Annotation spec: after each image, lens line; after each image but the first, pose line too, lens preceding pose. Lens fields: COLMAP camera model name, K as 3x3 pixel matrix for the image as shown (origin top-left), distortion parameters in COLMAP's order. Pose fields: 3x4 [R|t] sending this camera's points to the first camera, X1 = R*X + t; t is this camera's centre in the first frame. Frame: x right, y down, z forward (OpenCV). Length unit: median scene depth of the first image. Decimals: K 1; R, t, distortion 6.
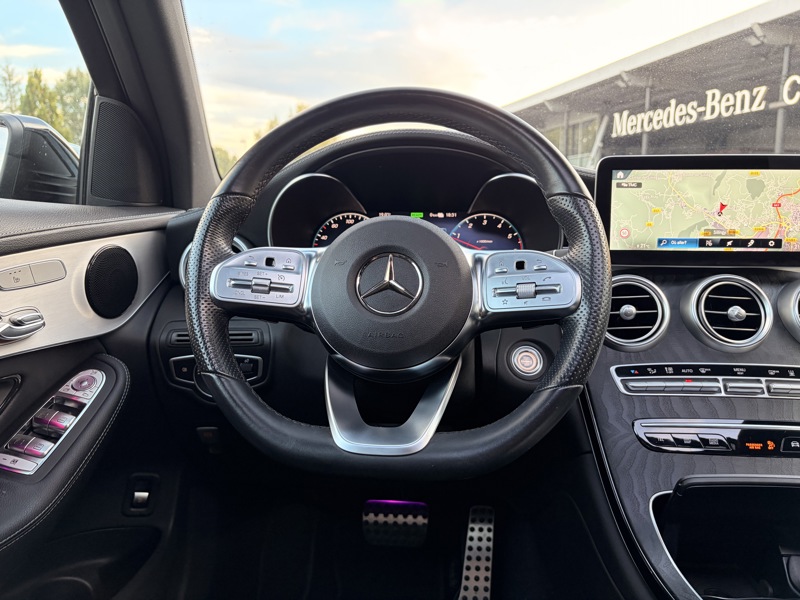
lens RADIAL K [[612.9, 0, 400.0], [0, 612.9, 300.0], [0, 0, 1]] dist [0.024018, -0.004913]
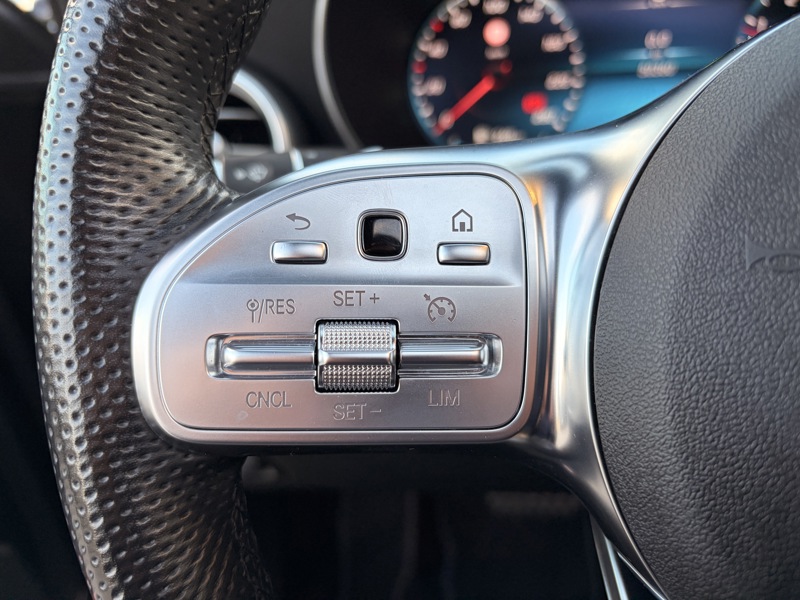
lens RADIAL K [[612.9, 0, 400.0], [0, 612.9, 300.0], [0, 0, 1]] dist [0.024018, -0.004913]
pose [[0.996693, -0.036254, -0.072726, -0.148104], [0.057487, 0.947112, 0.315713, -0.087304], [0.057434, -0.318849, 0.946064, 0.605010]]
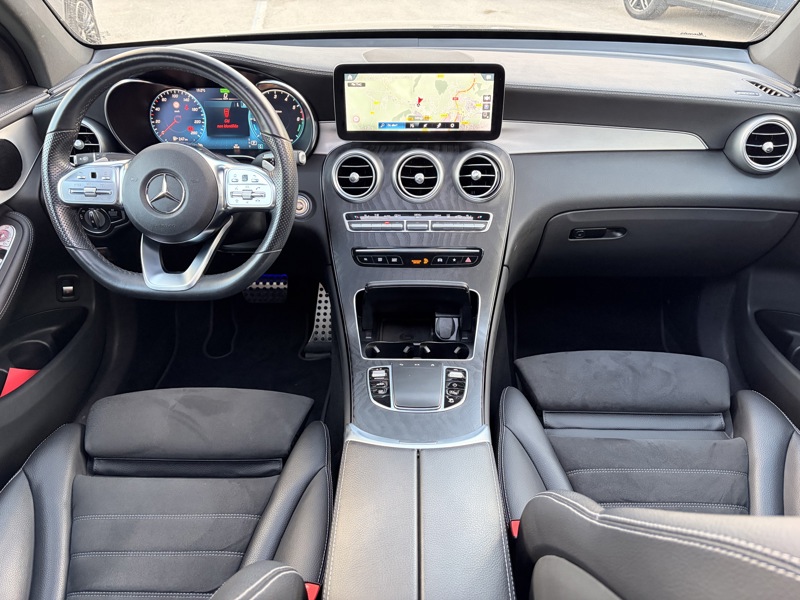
lens RADIAL K [[612.9, 0, 400.0], [0, 612.9, 300.0], [0, 0, 1]] dist [0.024018, -0.004913]
pose [[0.998570, -0.039815, 0.035682, 0.405136], [0.020720, 0.903439, 0.428215, -0.345690], [-0.049286, -0.426863, 0.902972, -0.501727]]
